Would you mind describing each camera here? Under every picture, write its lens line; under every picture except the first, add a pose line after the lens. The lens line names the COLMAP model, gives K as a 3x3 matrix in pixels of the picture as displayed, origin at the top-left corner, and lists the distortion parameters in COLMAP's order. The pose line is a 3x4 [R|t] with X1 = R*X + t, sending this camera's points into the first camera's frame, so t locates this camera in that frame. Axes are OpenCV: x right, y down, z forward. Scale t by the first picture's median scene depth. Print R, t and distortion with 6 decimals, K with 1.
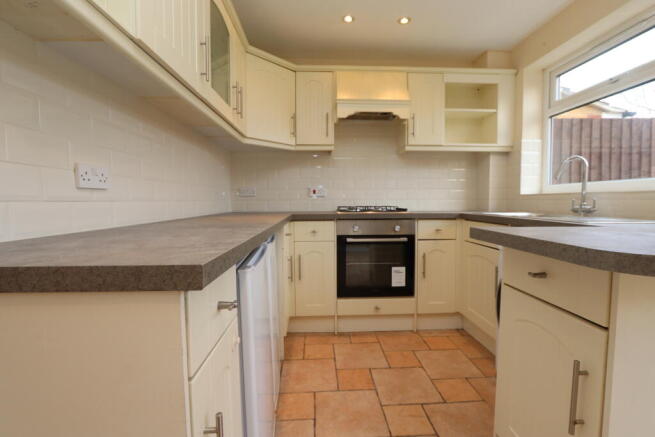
lens RADIAL K [[301.7, 0, 327.5], [0, 301.7, 218.5], [0, 0, 1]] dist [-0.017491, 0.000017]
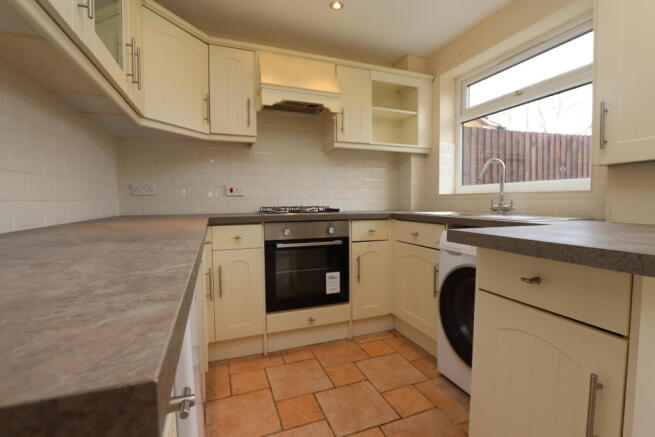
lens RADIAL K [[301.7, 0, 327.5], [0, 301.7, 218.5], [0, 0, 1]] dist [-0.017491, 0.000017]
pose [[0.948543, -0.019203, 0.316066, -0.069081], [0.019742, 0.999804, 0.001496, -0.005634], [-0.316033, 0.004821, 0.948736, 0.126835]]
